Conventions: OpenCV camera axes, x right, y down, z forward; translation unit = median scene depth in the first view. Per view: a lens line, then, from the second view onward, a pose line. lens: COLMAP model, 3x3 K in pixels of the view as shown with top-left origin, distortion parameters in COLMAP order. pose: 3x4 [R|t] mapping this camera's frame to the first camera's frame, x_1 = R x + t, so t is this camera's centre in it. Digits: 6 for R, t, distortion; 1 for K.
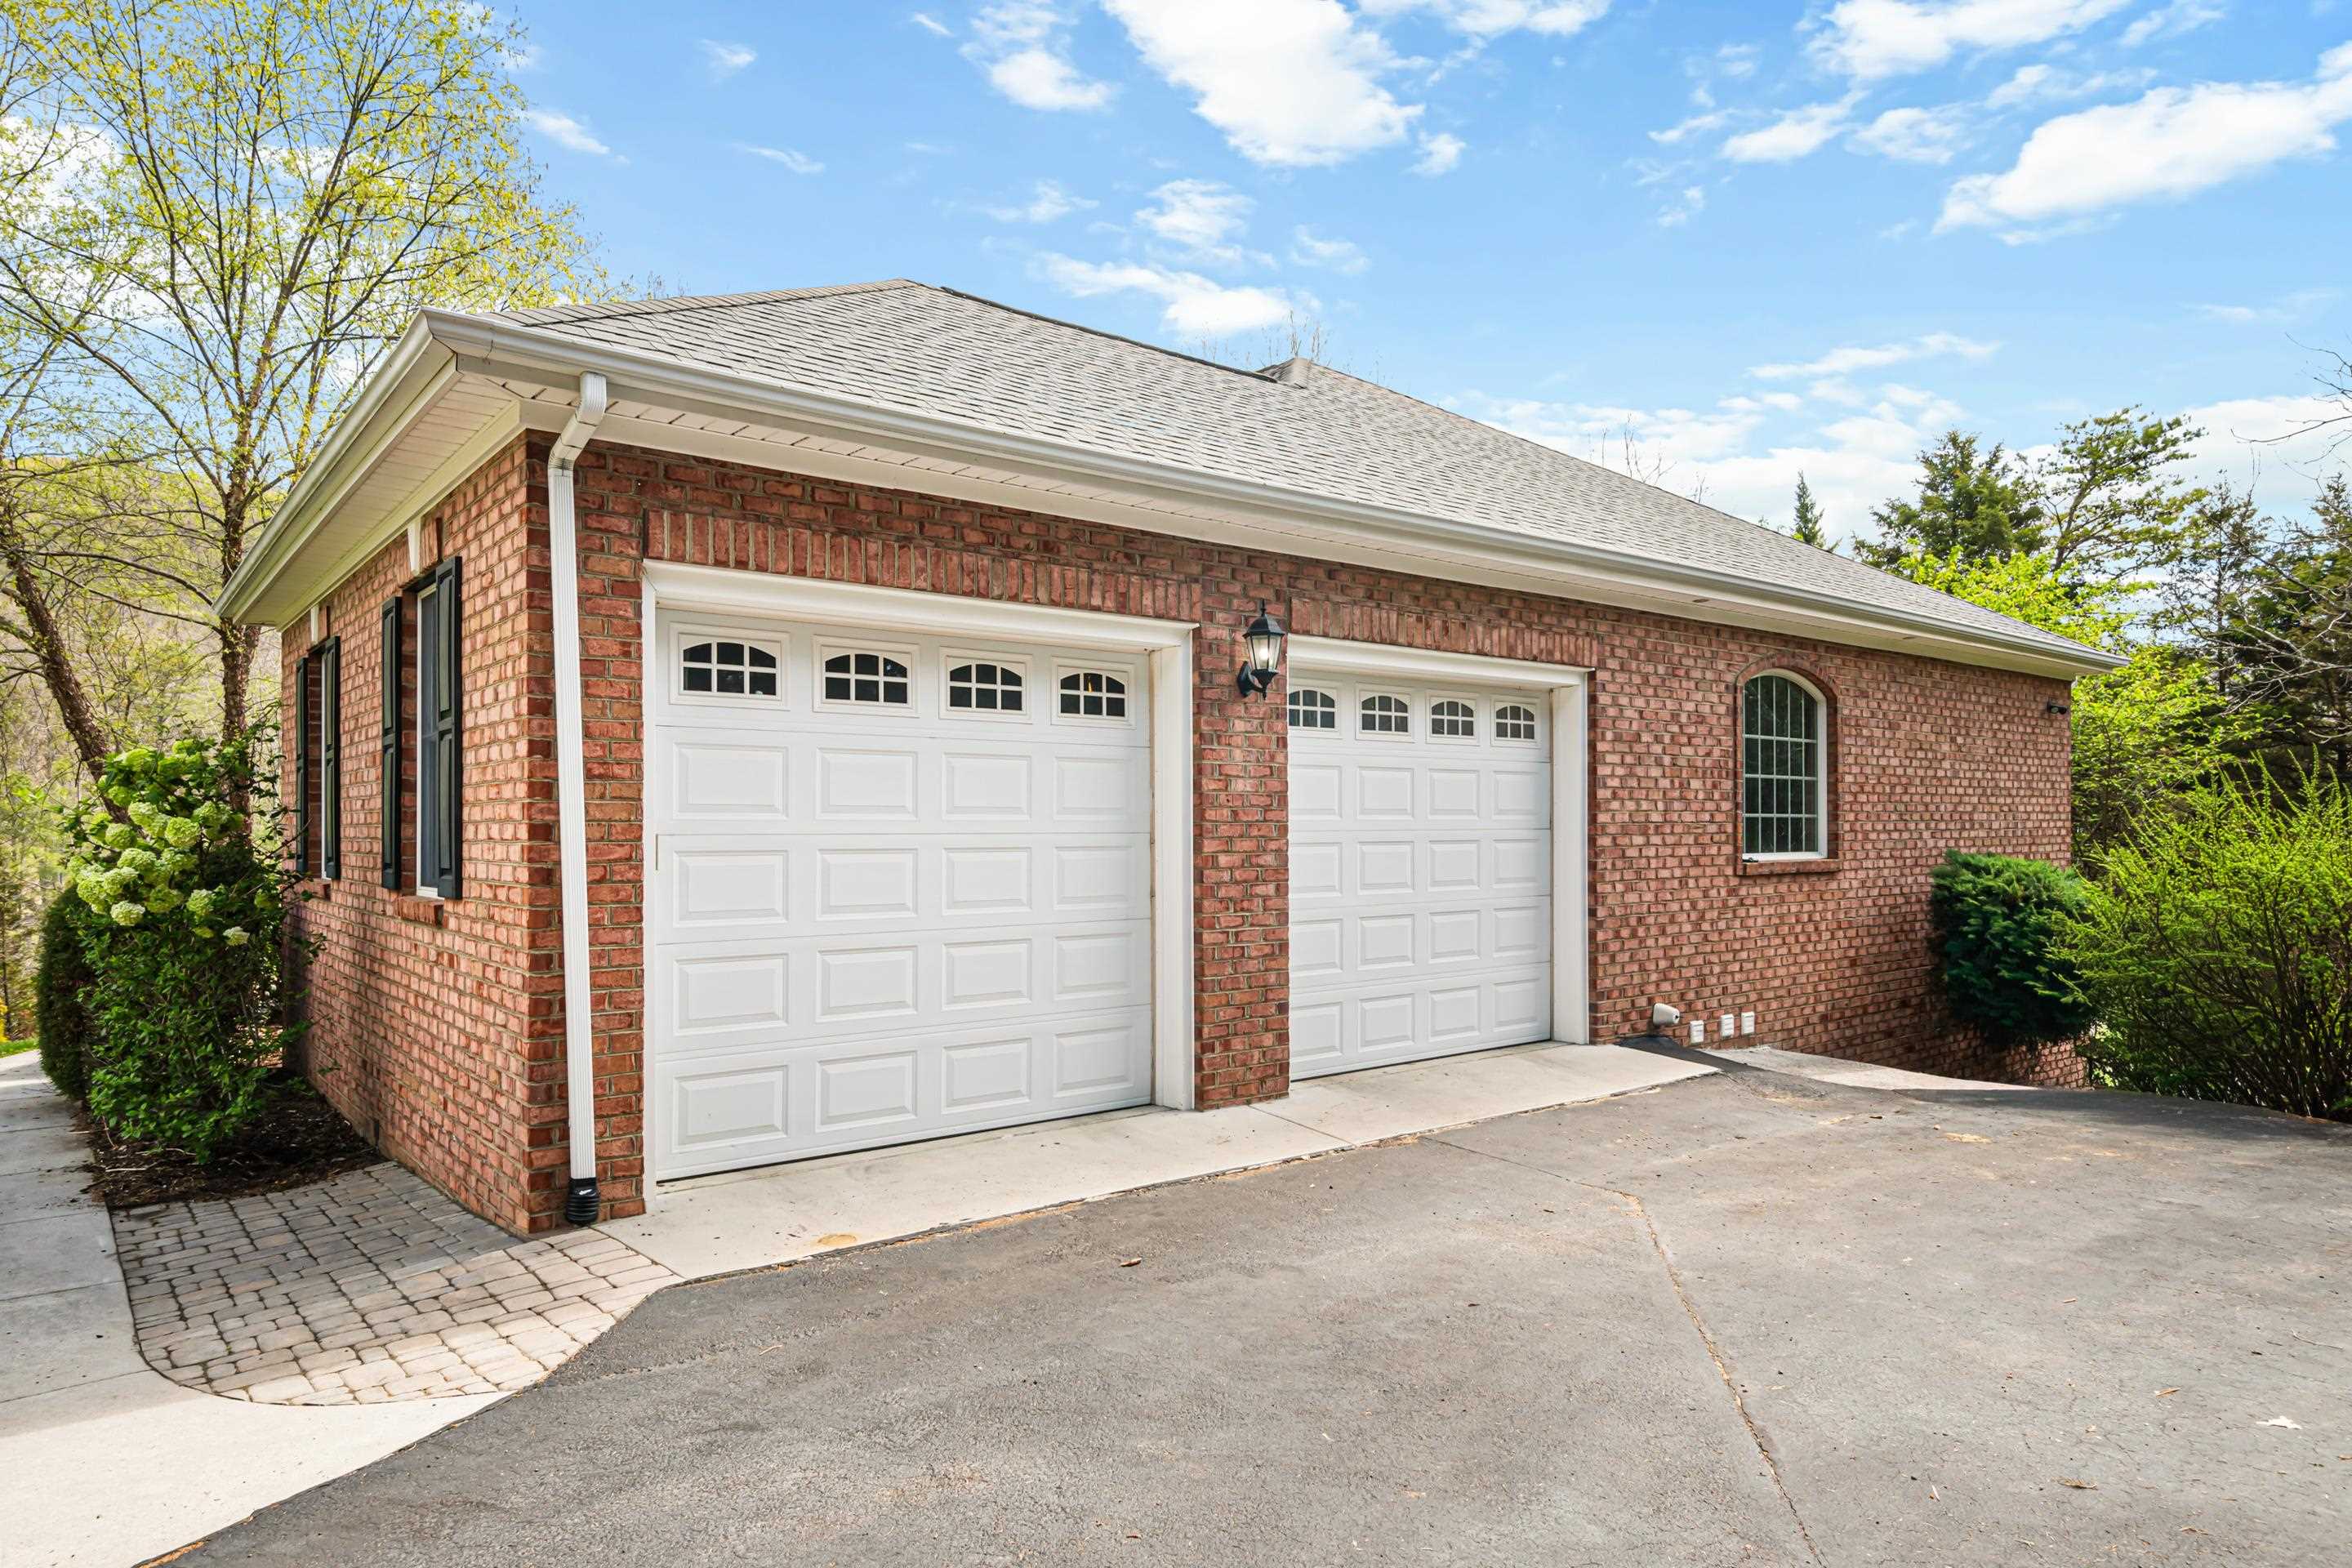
lens RADIAL K [[1410.3, 0, 1177.9], [0, 1410.3, 823.4], [0, 0, 1]] dist [-0.004713, -0.003001]
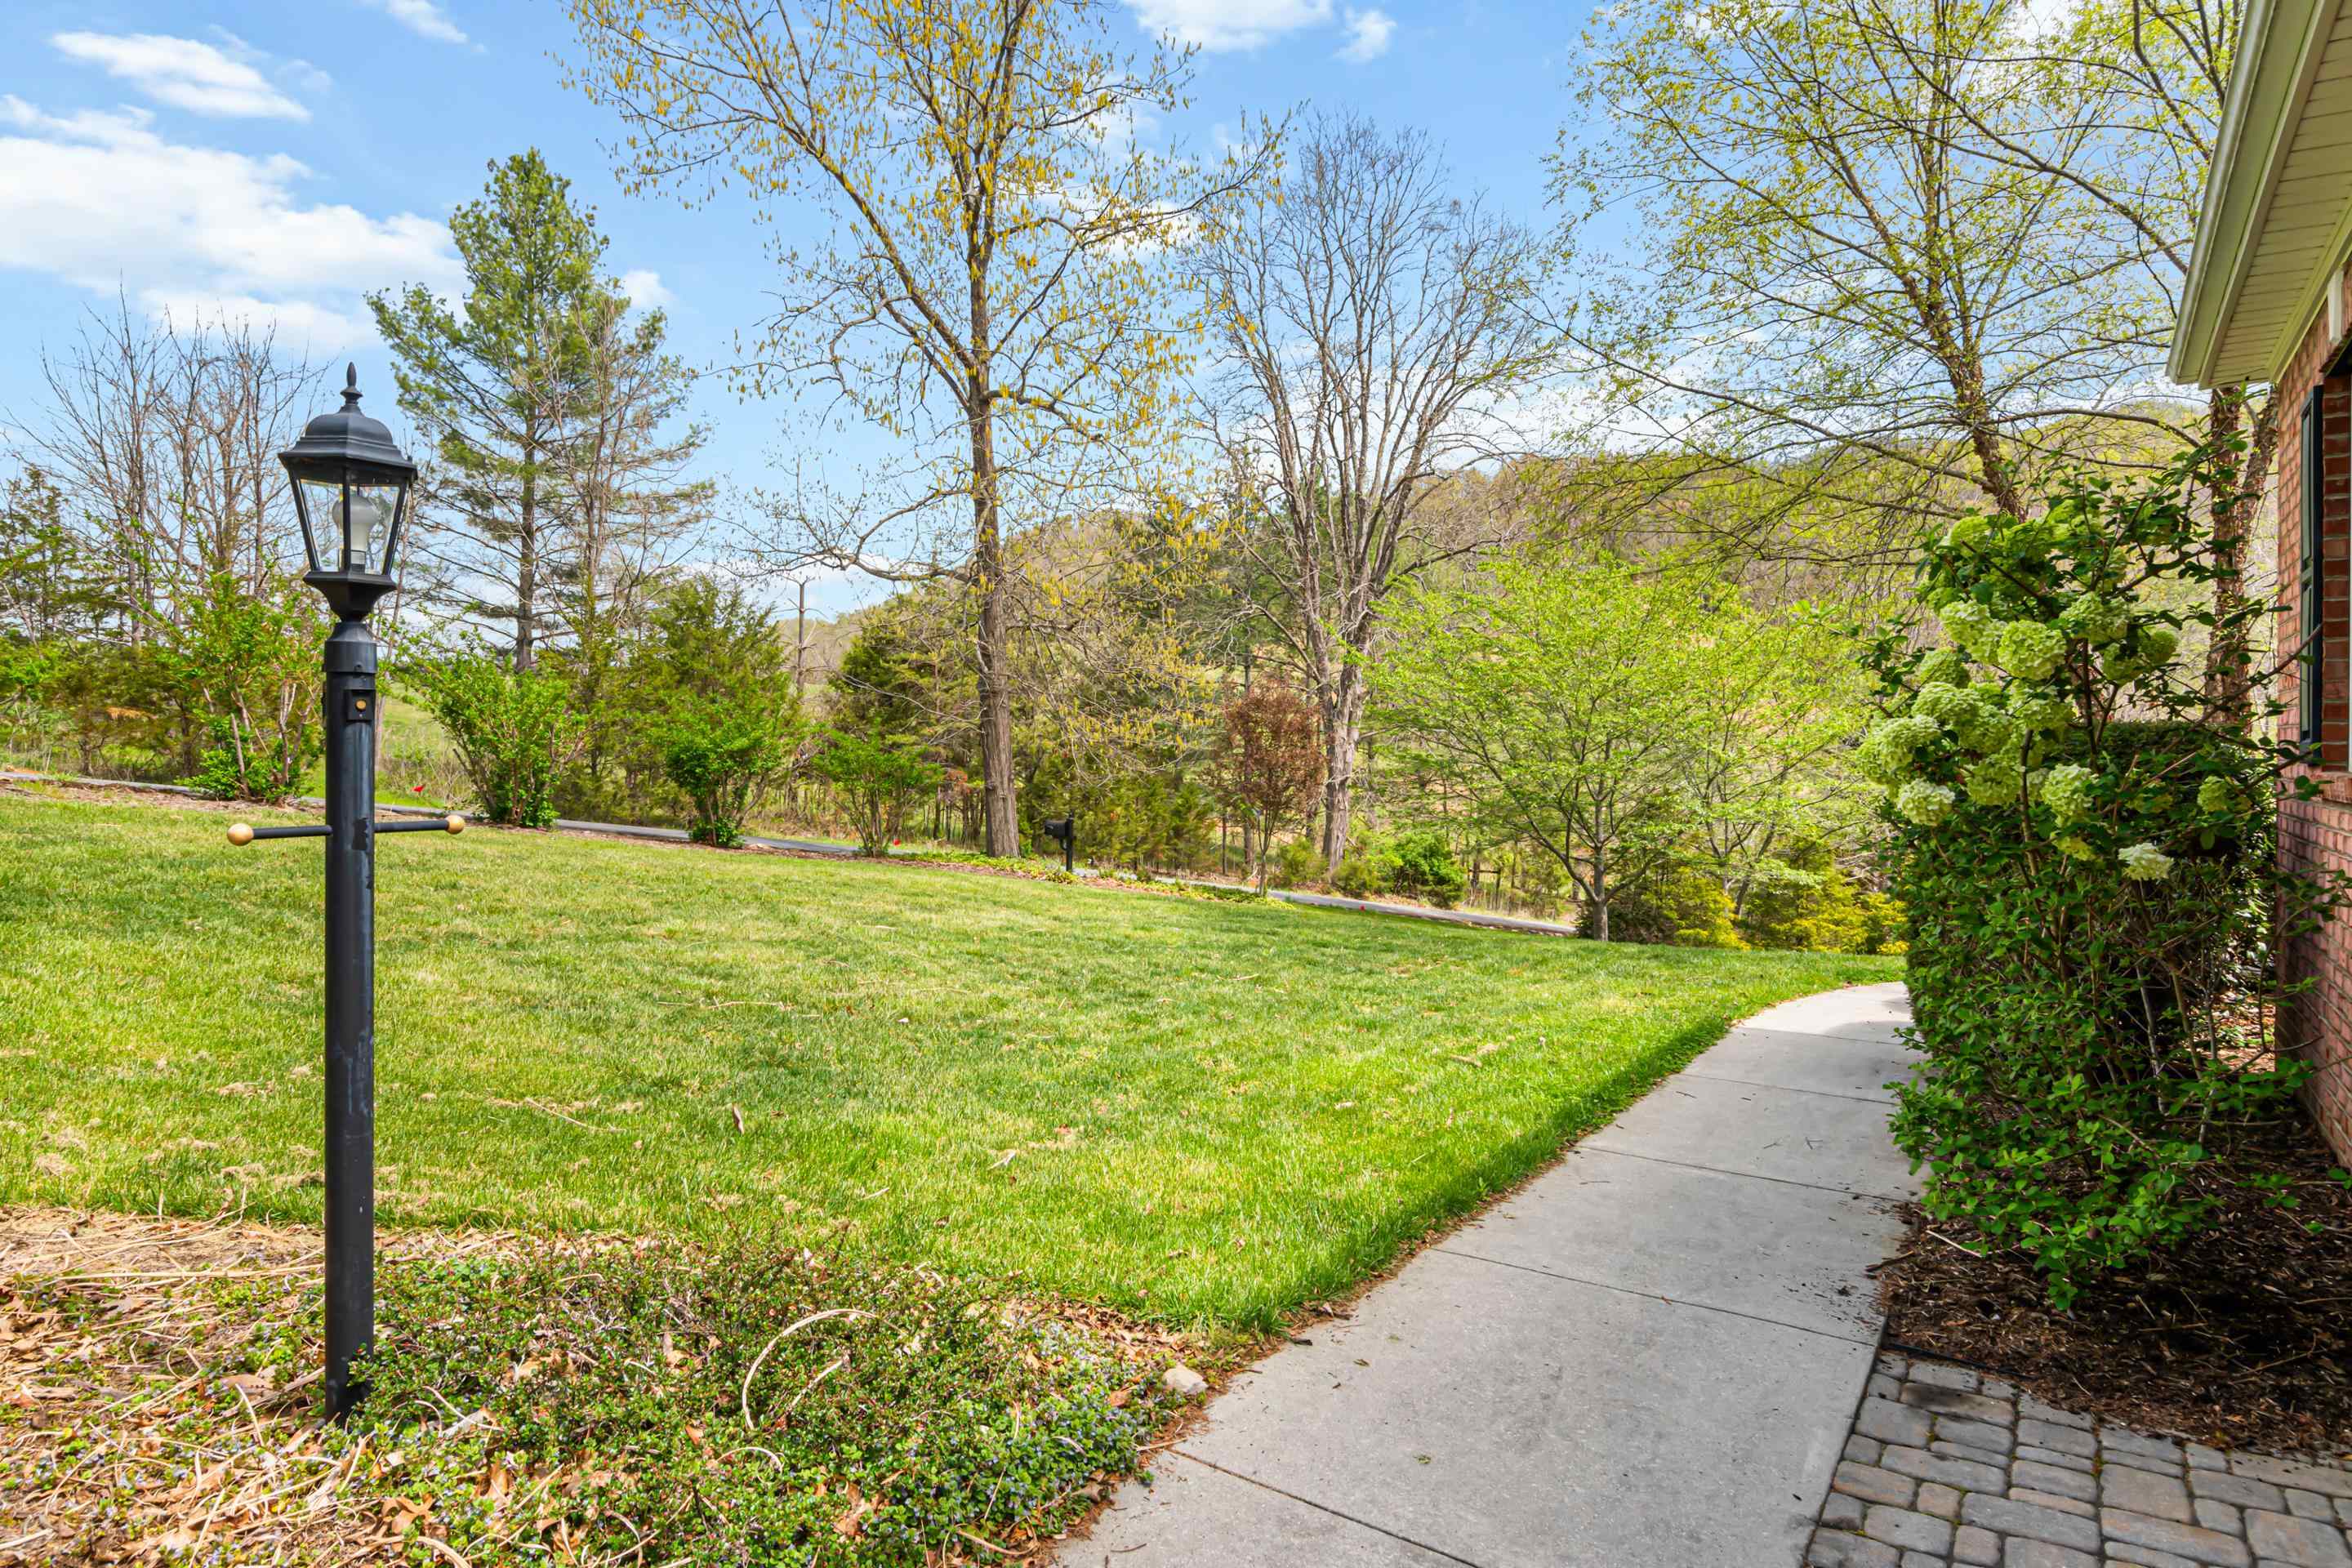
lens RADIAL K [[1293.9, 0, 1177.0], [0, 1293.9, 752.1], [0, 0, 1]] dist [-0.001591, -0.000398]
pose [[0.279451, 0.005522, -0.960144, -0.332703], [-0.002763, 0.999984, 0.004947, 0.040863], [0.960156, 0.001271, 0.279462, 0.554450]]
